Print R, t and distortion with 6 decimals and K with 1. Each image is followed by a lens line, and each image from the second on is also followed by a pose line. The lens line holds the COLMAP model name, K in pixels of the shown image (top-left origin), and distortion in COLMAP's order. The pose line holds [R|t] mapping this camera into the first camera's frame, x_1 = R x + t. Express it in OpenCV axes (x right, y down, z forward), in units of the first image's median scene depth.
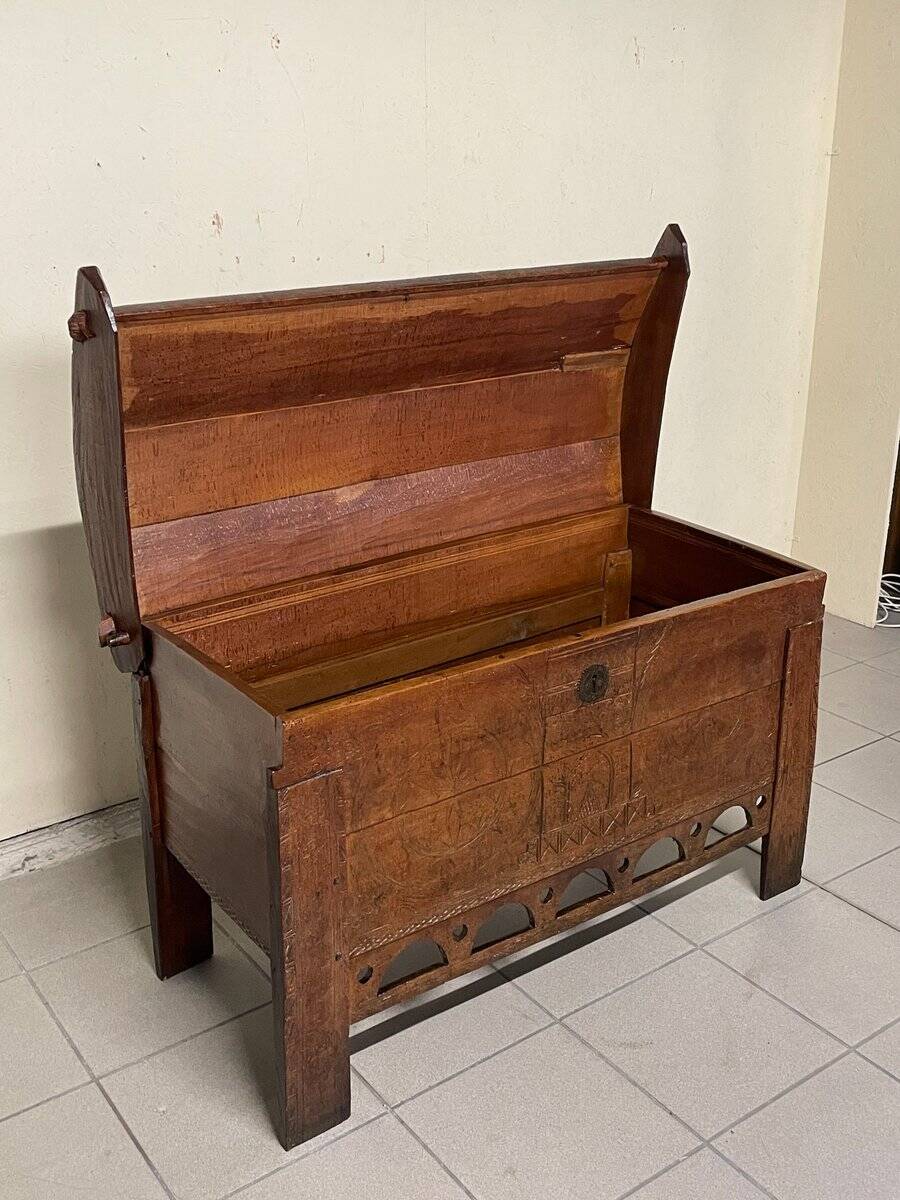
lens RADIAL K [[1273.5, 0, 471.1], [0, 1273.5, 575.2], [0, 0, 1]] dist [0.076010, -0.024040]
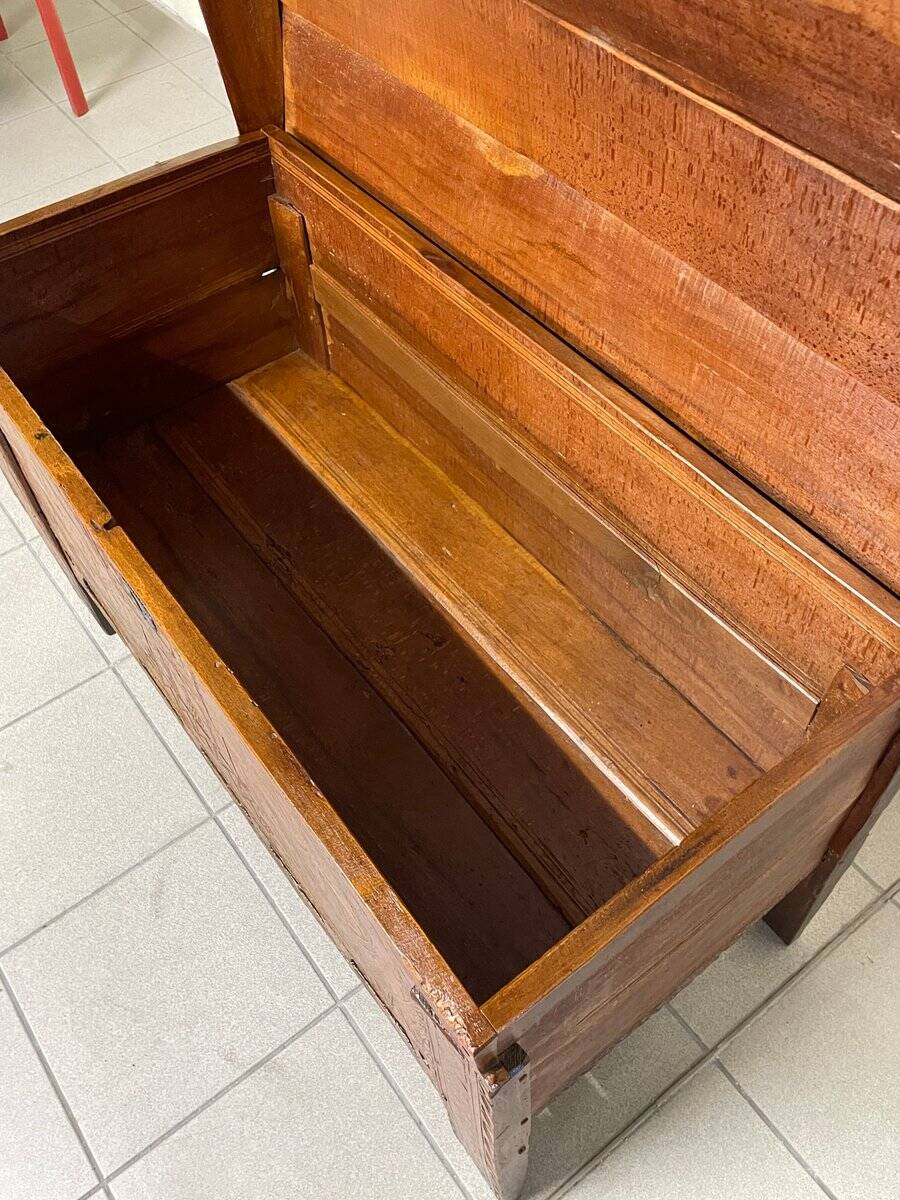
lens RADIAL K [[1053.8, 0, 450.0], [0, 1053.8, 600.0], [0, 0, 1]] dist [0.065417, -0.088414]
pose [[0.010565, 0.805007, -0.593171, 0.389043], [-0.294902, 0.569328, 0.767397, -0.346238], [0.955469, 0.166819, 0.243414, 0.980297]]
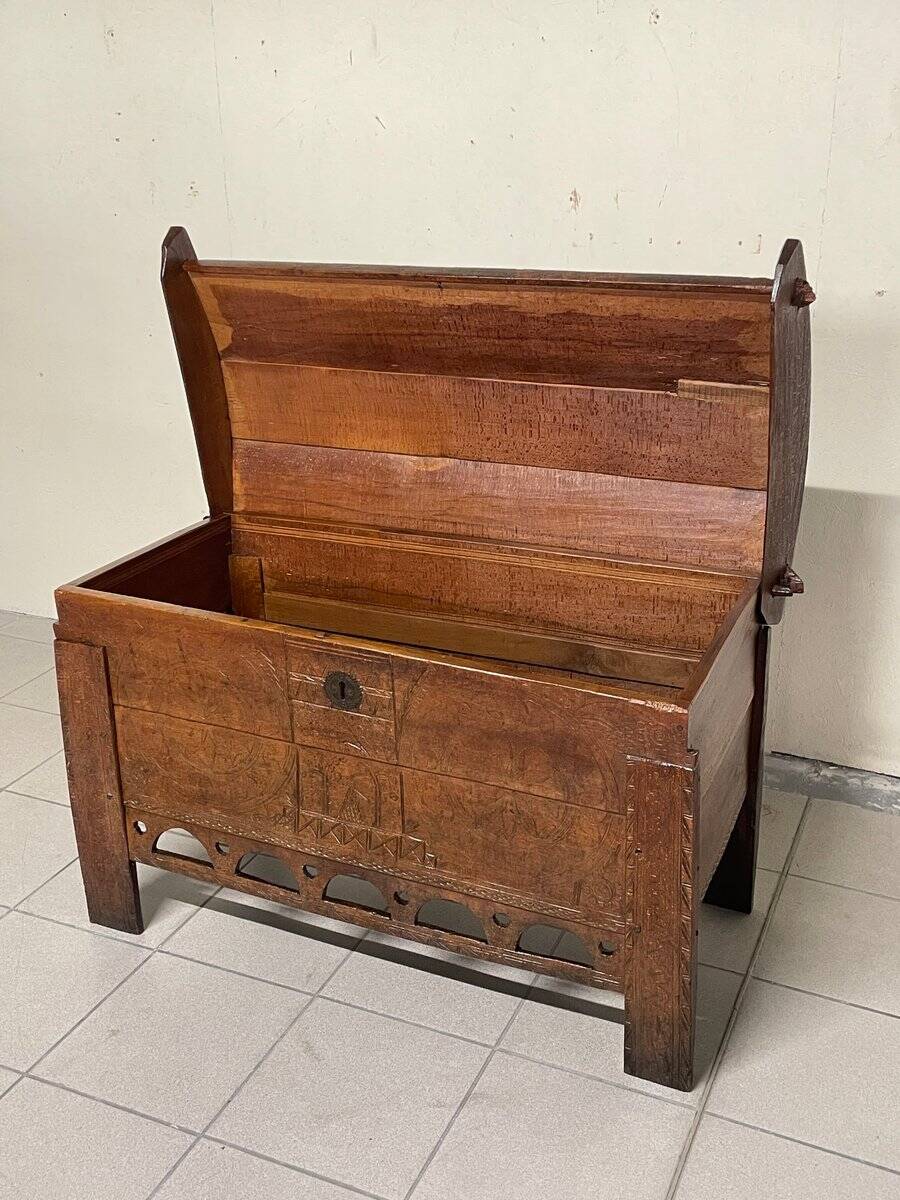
lens RADIAL K [[1279.3, 0, 462.8], [0, 1279.3, 576.6], [0, 0, 1]] dist [0.104336, -0.198500]
pose [[0.491468, 0.307746, -0.814709, 0.890117], [-0.271008, 0.943081, 0.192753, -0.207128], [0.827655, 0.126061, 0.546896, 0.501970]]
